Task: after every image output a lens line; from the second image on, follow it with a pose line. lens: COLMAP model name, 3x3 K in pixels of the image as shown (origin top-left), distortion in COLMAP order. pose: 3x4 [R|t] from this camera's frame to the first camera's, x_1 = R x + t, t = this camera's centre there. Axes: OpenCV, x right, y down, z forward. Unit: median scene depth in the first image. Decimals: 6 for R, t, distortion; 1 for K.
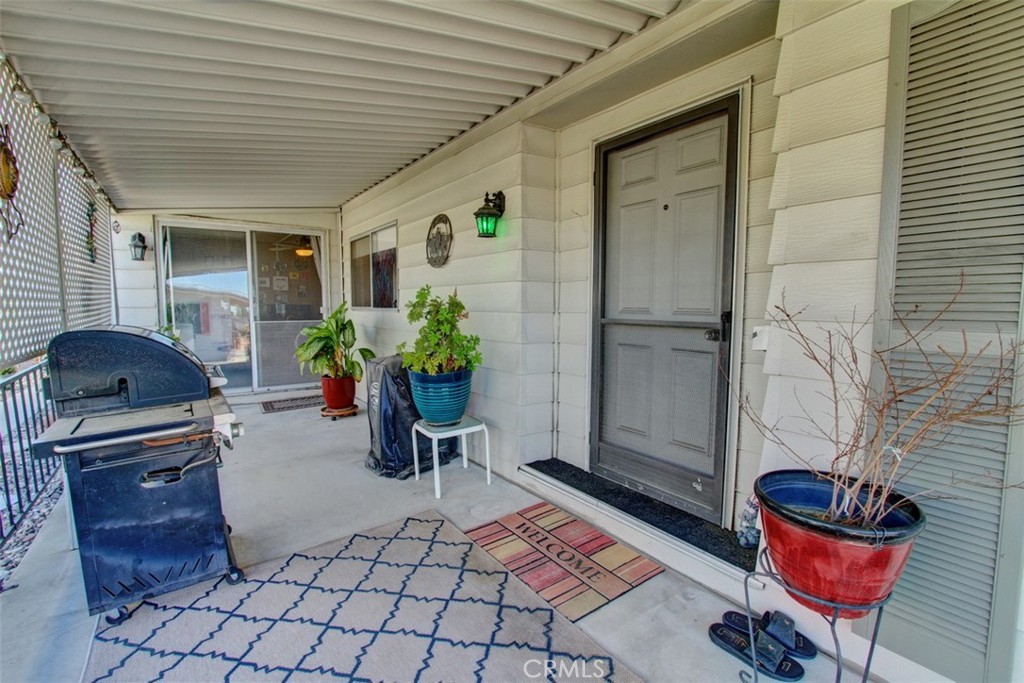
lens RADIAL K [[473.9, 0, 509.6], [0, 473.9, 344.5], [0, 0, 1]] dist [-0.011052, 0.000506]
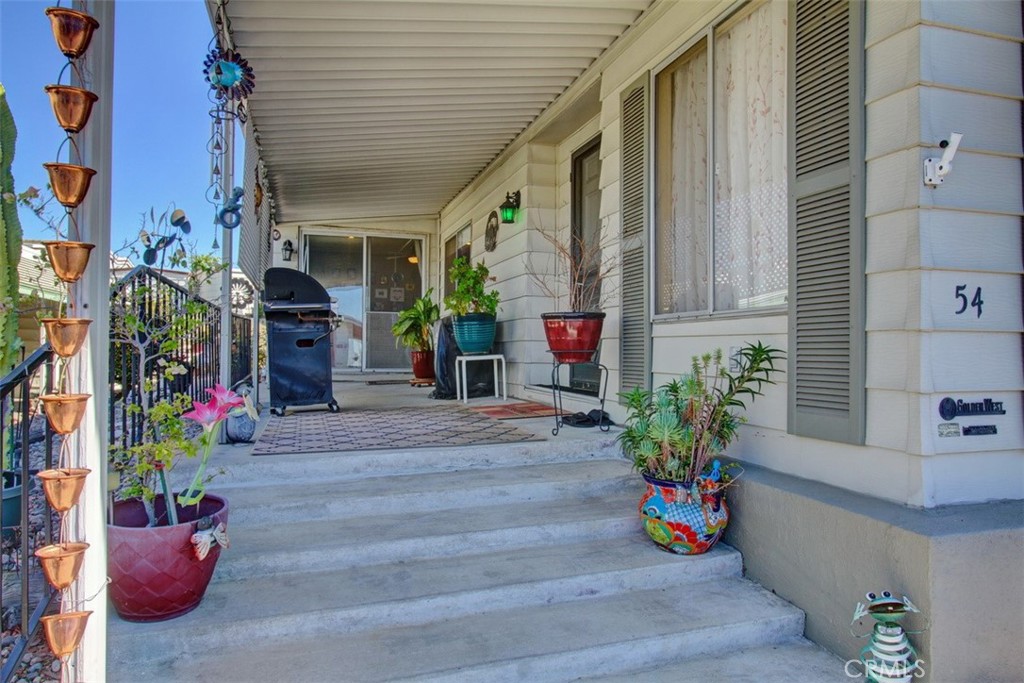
lens RADIAL K [[670.9, 0, 512.0], [0, 670.9, 341.5], [0, 0, 1]] dist [-0.007740, -0.000663]
pose [[0.953230, 0.000330, -0.302245, 0.429718], [-0.030794, 0.994902, -0.096033, 0.238763], [0.300672, 0.100848, 0.948381, -0.645226]]
